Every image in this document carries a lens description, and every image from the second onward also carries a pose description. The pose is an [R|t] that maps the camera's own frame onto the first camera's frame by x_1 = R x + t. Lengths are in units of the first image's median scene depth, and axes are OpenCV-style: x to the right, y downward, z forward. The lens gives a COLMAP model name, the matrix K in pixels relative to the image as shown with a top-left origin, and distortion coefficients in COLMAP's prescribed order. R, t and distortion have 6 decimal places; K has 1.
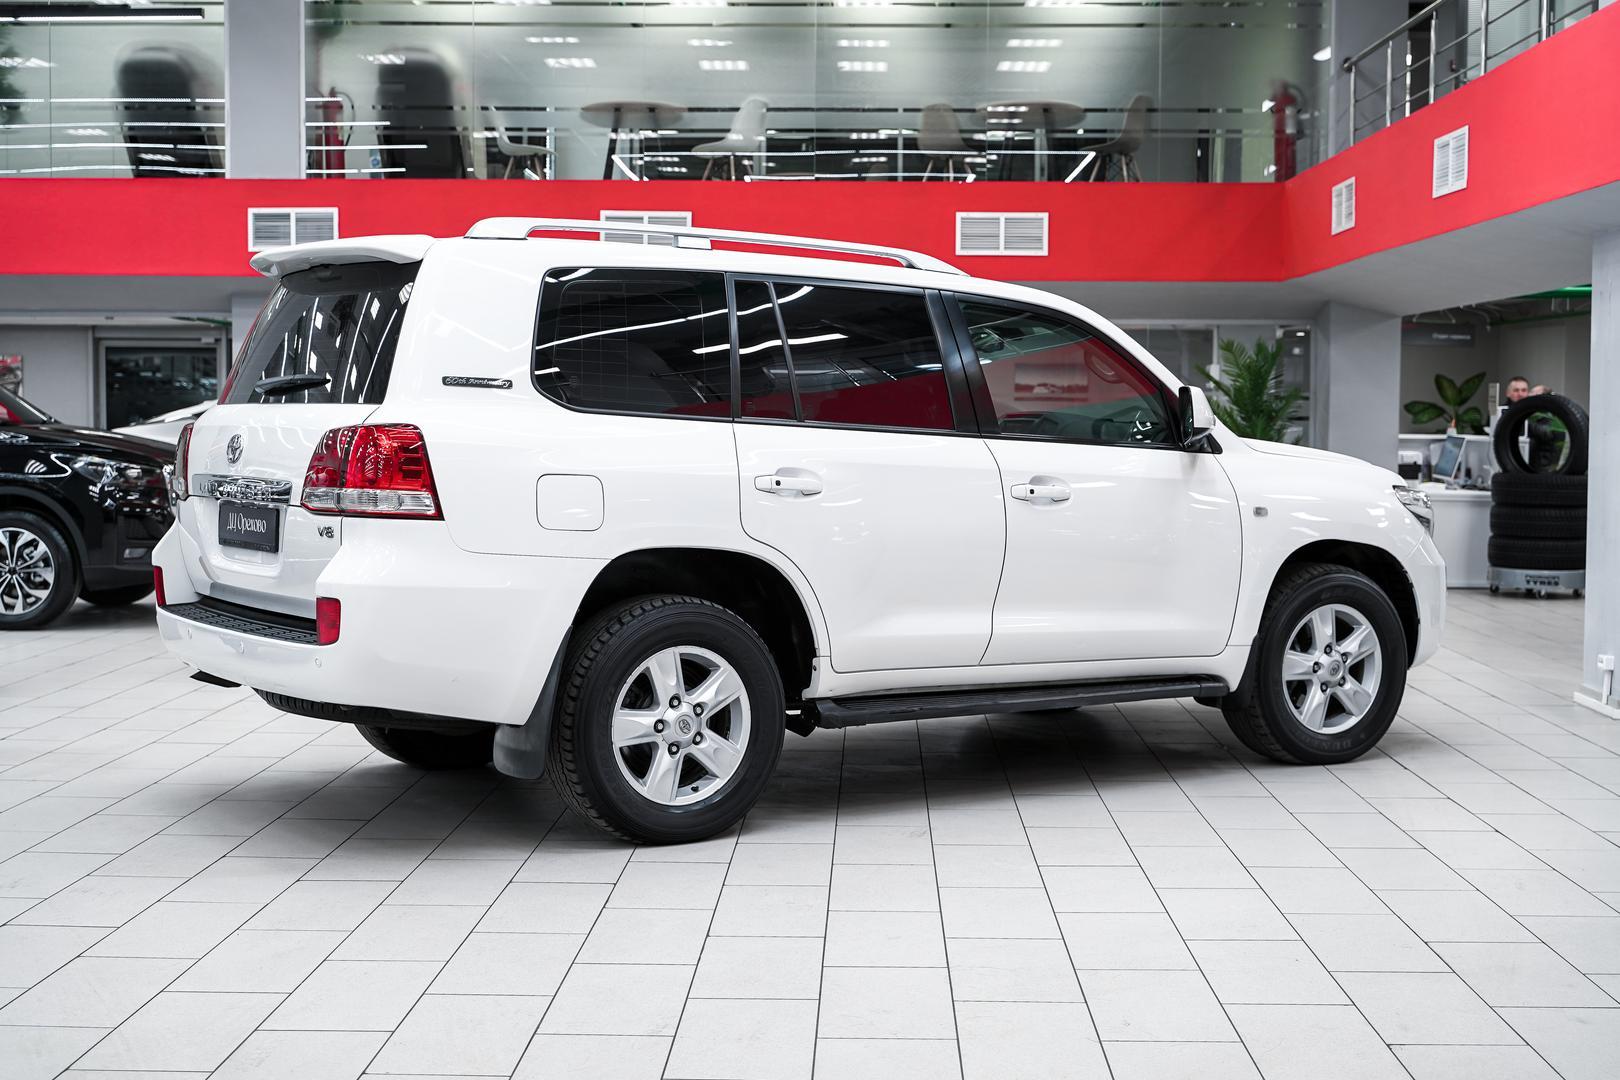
lens RADIAL K [[2170.5, 0, 802.3], [0, 2170.5, 537.7], [0, 0, 1]] dist [0.035586, 0.000000]
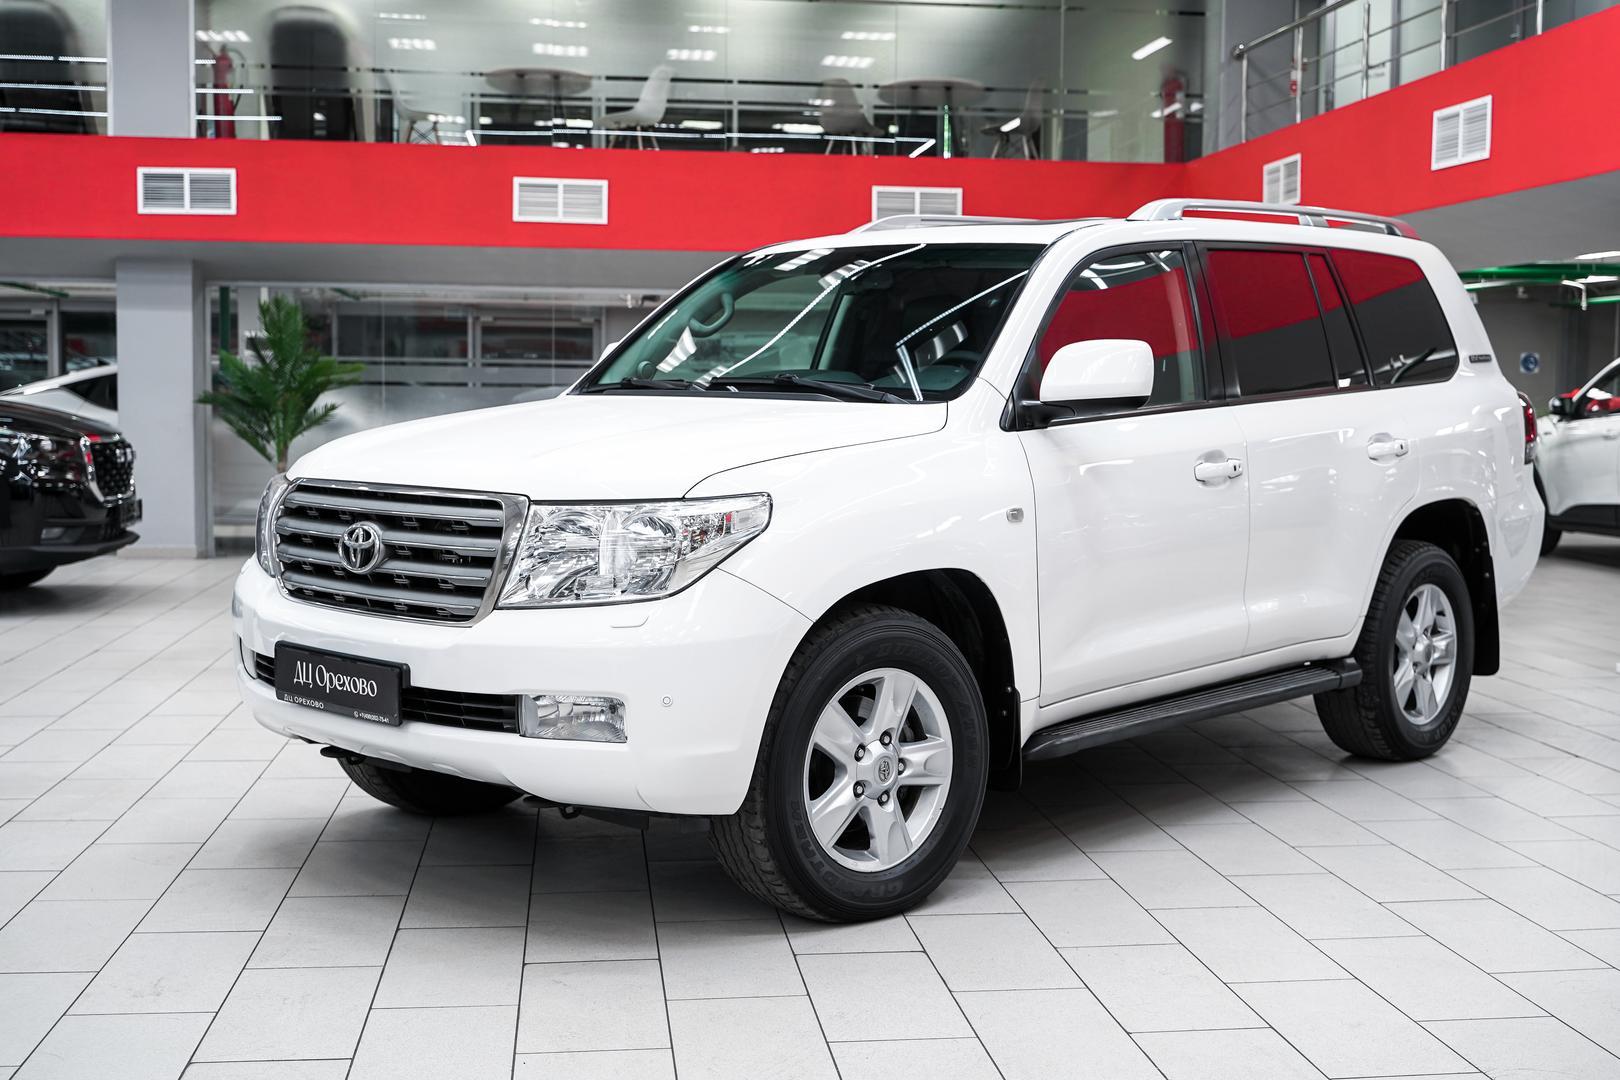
lens RADIAL K [[1945.1, 0, 802.5], [0, 1945.1, 535.9], [0, 0, 1]] dist [0.019717, 0.000000]
pose [[0.992033, -0.002708, 0.125951, -0.069103], [0.000496, 0.999845, 0.017594, -0.004422], [-0.125979, -0.017392, 0.991880, 0.105137]]
